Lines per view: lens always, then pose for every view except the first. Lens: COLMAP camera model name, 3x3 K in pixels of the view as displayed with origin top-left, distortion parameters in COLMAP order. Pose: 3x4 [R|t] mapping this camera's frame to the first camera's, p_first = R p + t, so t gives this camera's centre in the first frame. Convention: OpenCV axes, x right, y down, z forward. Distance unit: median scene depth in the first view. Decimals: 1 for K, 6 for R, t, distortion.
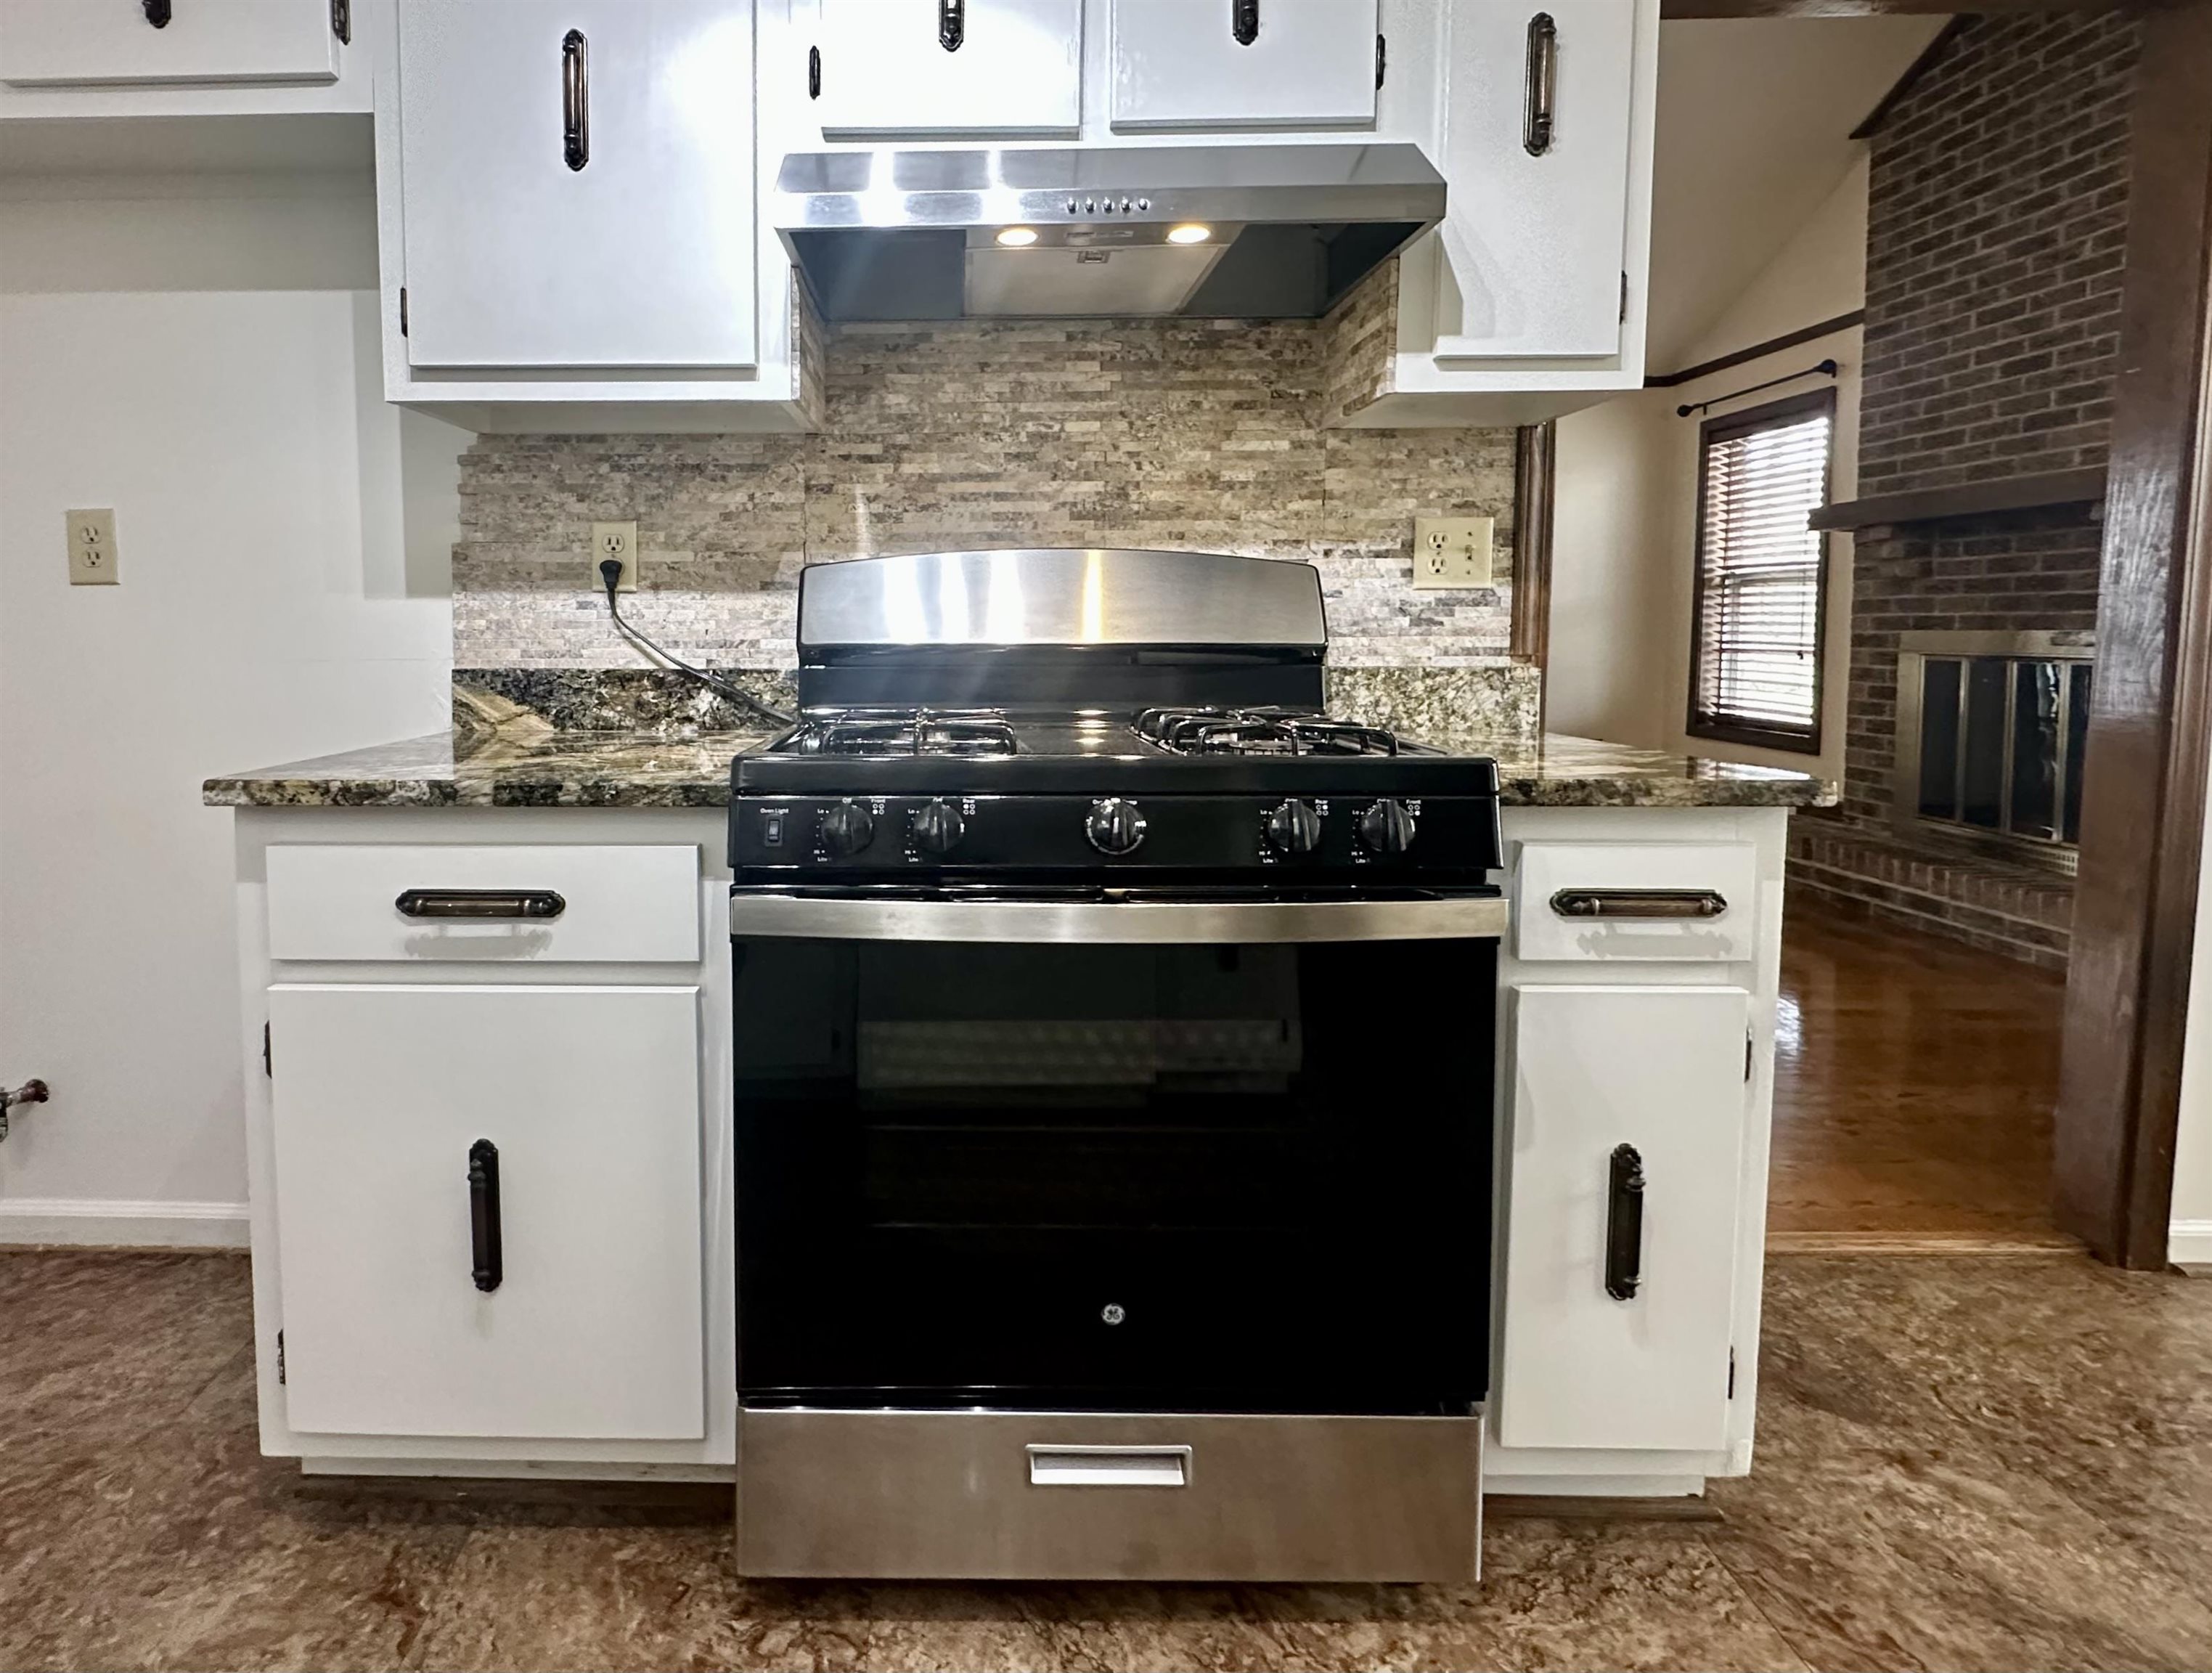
lens RADIAL K [[1209.1, 0, 1014.2], [0, 1209.1, 697.9], [0, 0, 1]] dist [-0.006970, -0.000396]
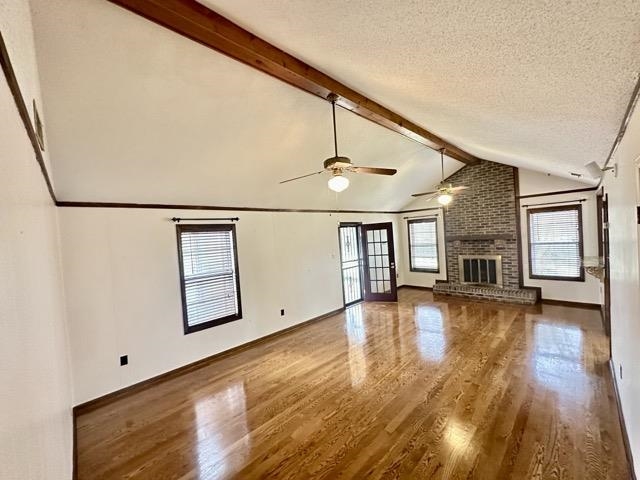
lens RADIAL K [[257.3, 0, 321.5], [0, 257.3, 240.9], [0, 0, 1]] dist [-0.003974, 0.000471]
pose [[0.720508, -0.068230, 0.690082, -1.987321], [0.108435, 0.993991, -0.014938, -0.465860], [-0.684916, 0.085592, 0.723577, 1.074866]]
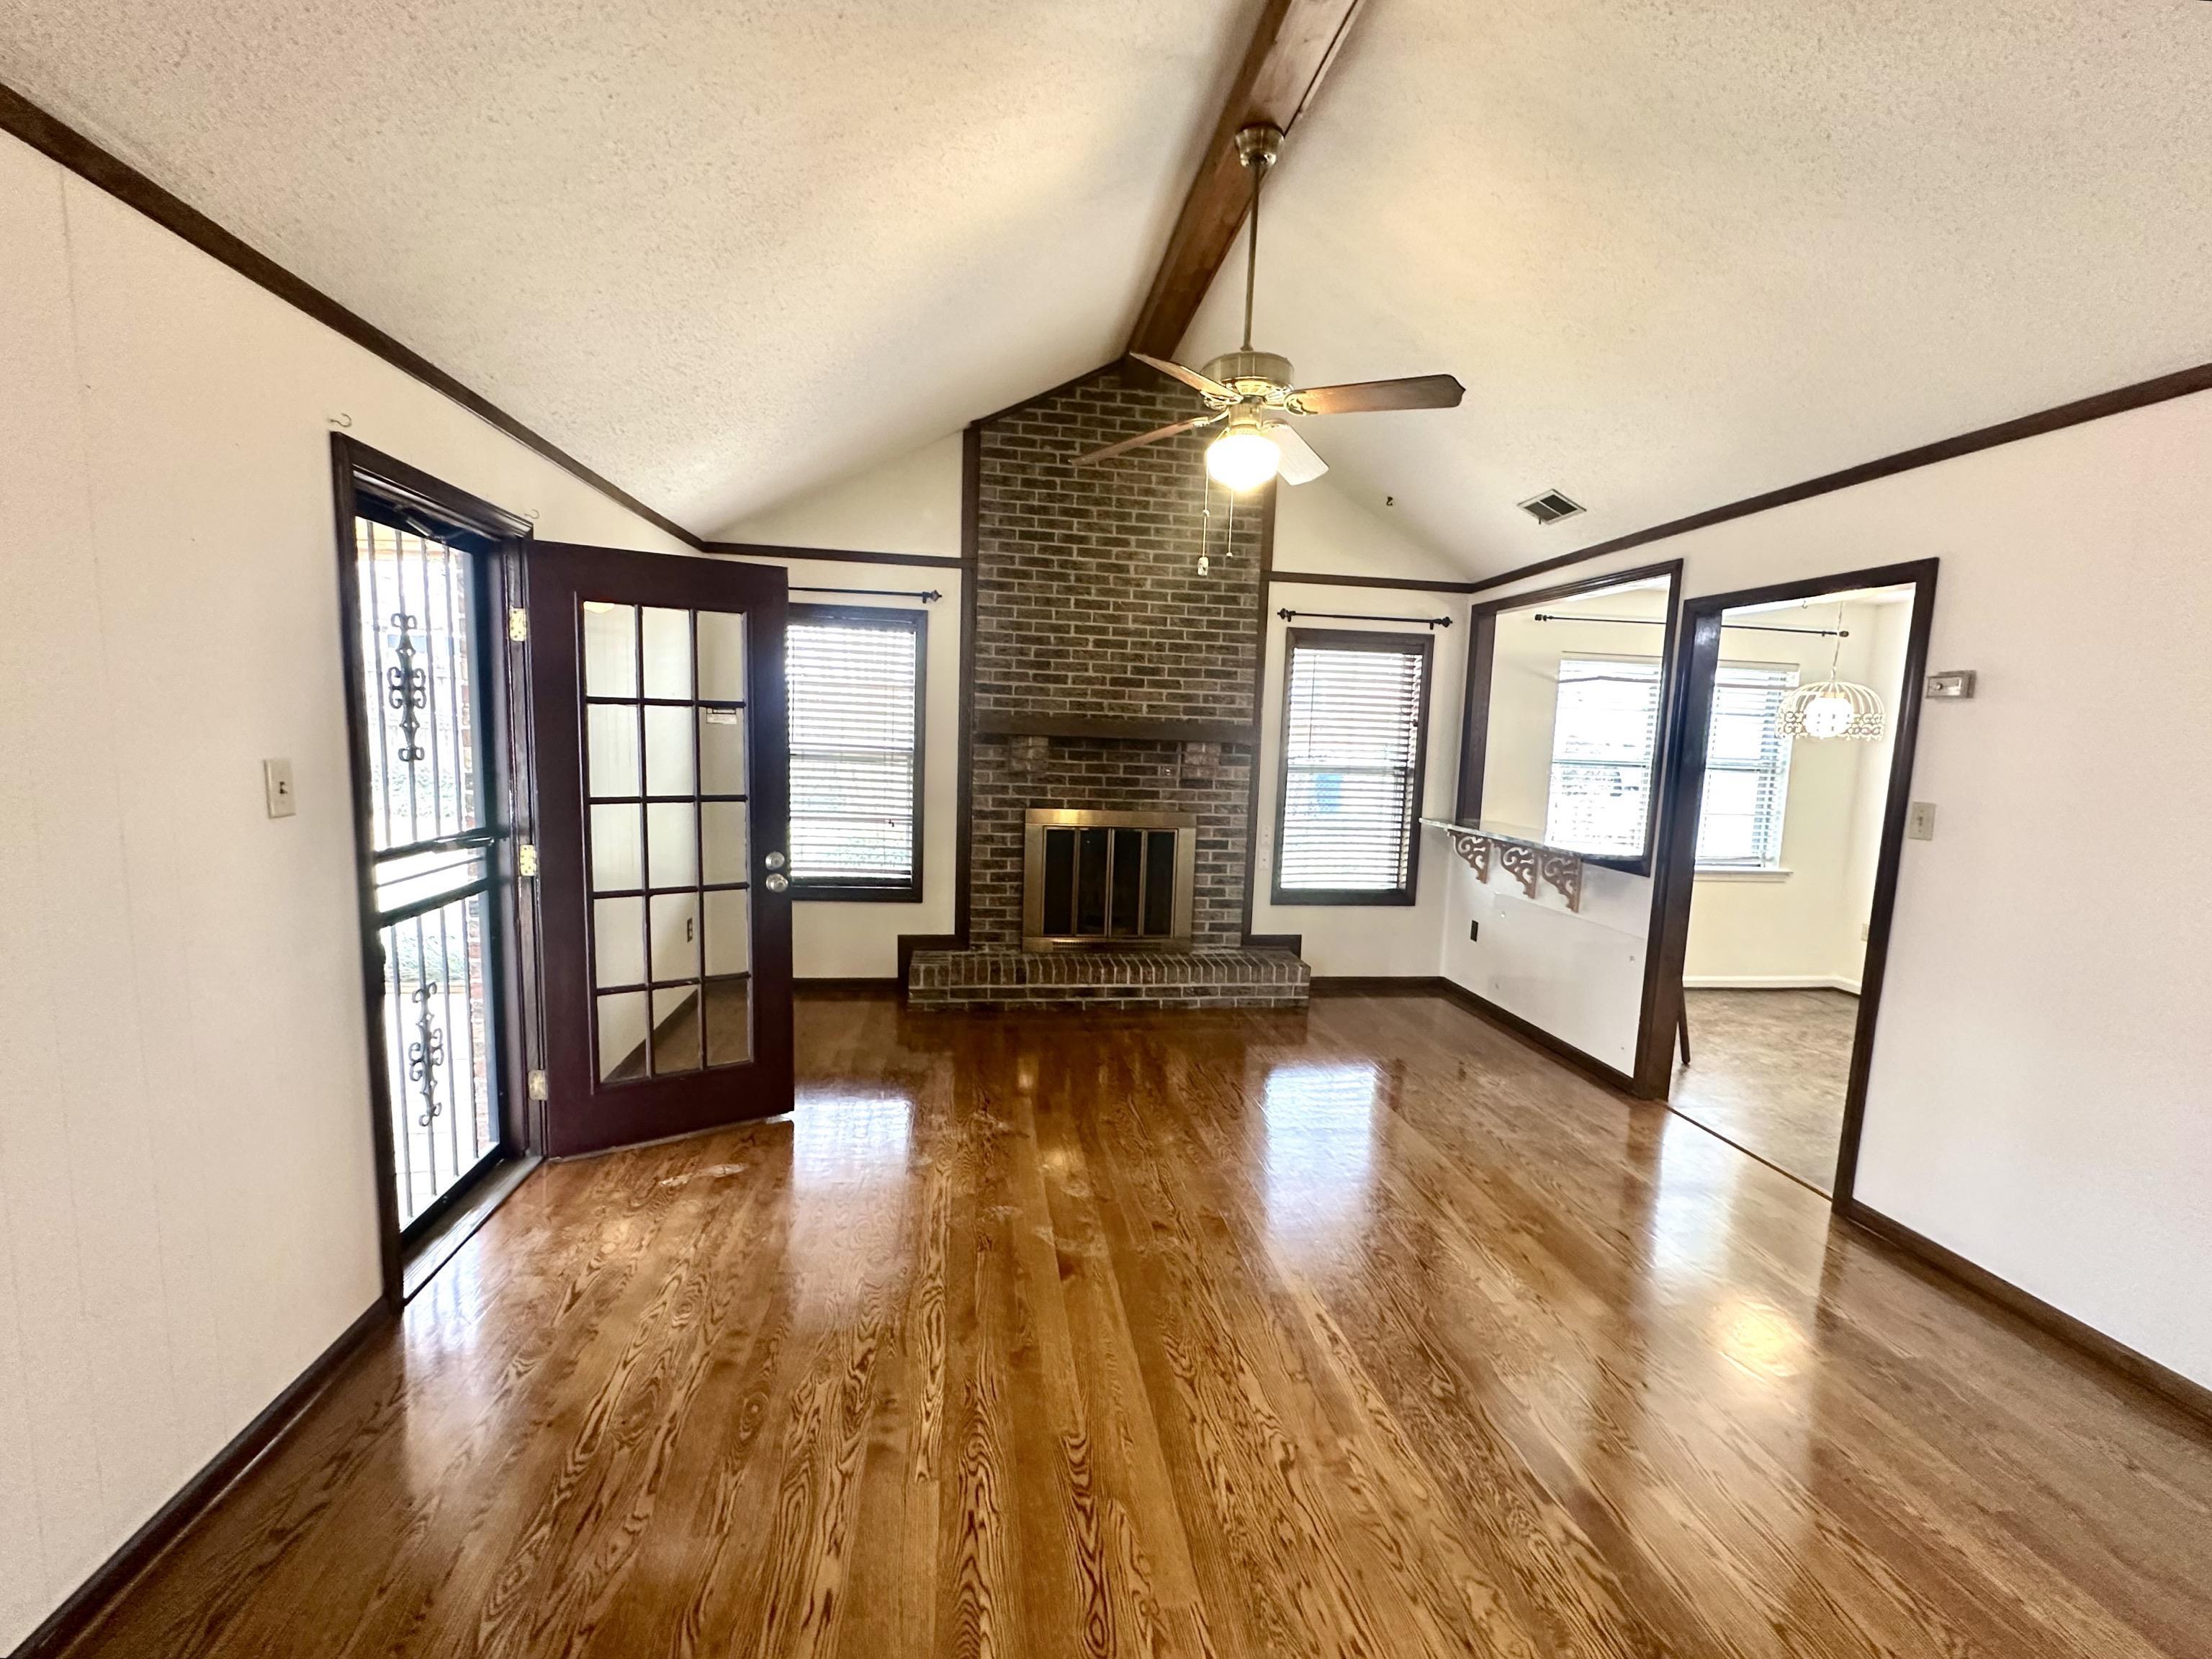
lens RADIAL K [[977.9, 0, 1109.8], [0, 977.9, 837.4], [0, 0, 1]] dist [0.011398, -0.000260]
pose [[-0.145676, -0.117913, 0.982281, -0.973464], [0.022012, 0.992240, 0.122373, -0.375702], [-0.989088, 0.039449, -0.141950, 2.492448]]
